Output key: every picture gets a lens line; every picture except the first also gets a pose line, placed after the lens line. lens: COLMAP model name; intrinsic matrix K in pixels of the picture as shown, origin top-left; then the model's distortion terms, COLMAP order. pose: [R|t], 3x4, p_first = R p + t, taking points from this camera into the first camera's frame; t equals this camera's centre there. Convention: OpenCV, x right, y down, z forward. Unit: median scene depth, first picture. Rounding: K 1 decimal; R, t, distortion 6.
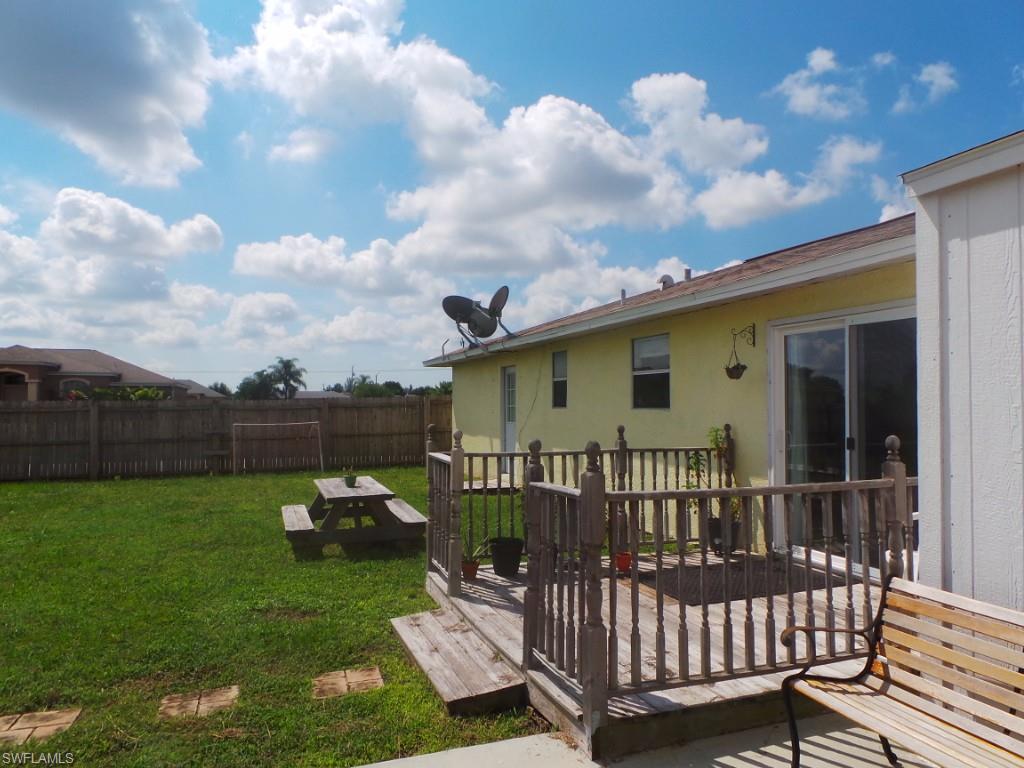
lens RADIAL K [[710.7, 0, 519.1], [0, 710.7, 385.7], [0, 0, 1]] dist [0.007241, -0.003572]
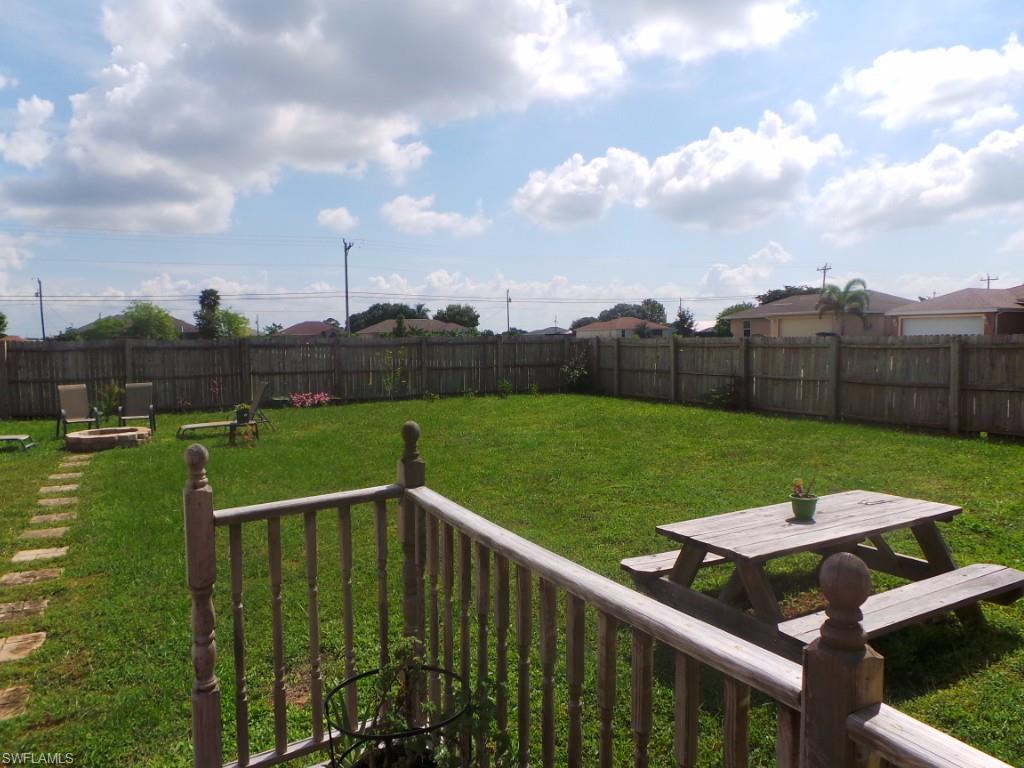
lens RADIAL K [[710.7, 0, 510.1], [0, 710.7, 377.9], [0, 0, 1]] dist [0.007241, -0.003572]
pose [[0.141029, 0.056298, -0.988403, 0.122729], [0.036705, 0.997398, 0.062048, 0.000875], [0.989325, -0.045030, 0.138595, 0.381434]]
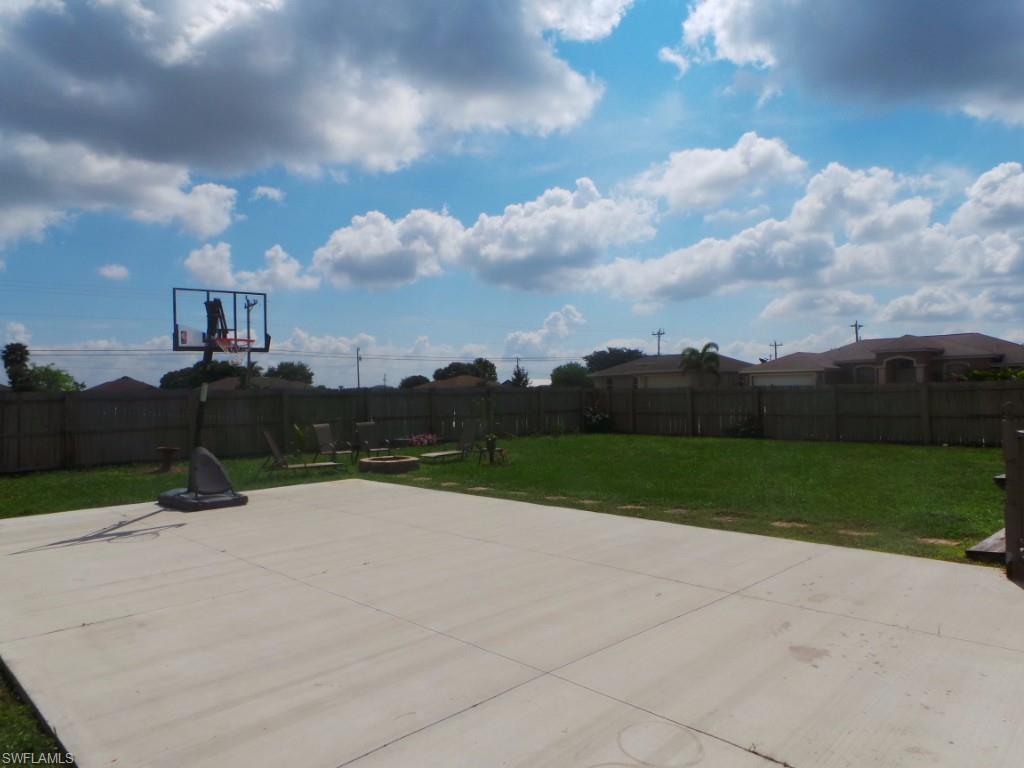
lens RADIAL K [[710.7, 0, 511.3], [0, 710.7, 376.3], [0, 0, 1]] dist [0.007241, -0.003572]
pose [[0.402922, -0.027108, -0.914833, 0.240958], [0.039050, 0.999160, -0.012408, -0.001826], [0.914401, -0.030725, 0.403642, -0.152005]]
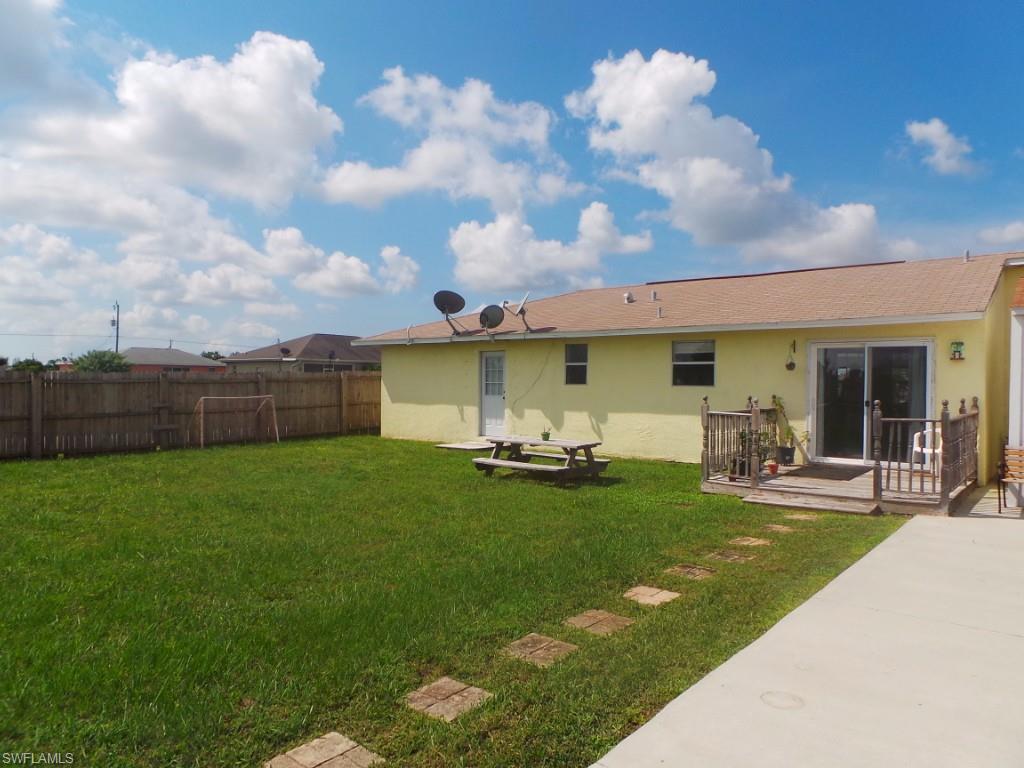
lens RADIAL K [[710.7, 0, 506.7], [0, 710.7, 382.4], [0, 0, 1]] dist [0.007241, -0.003572]
pose [[0.857187, 0.008949, 0.514928, -0.535120], [-0.024271, 0.999440, 0.023033, -0.001119], [-0.514434, -0.032242, 0.856924, -0.084068]]
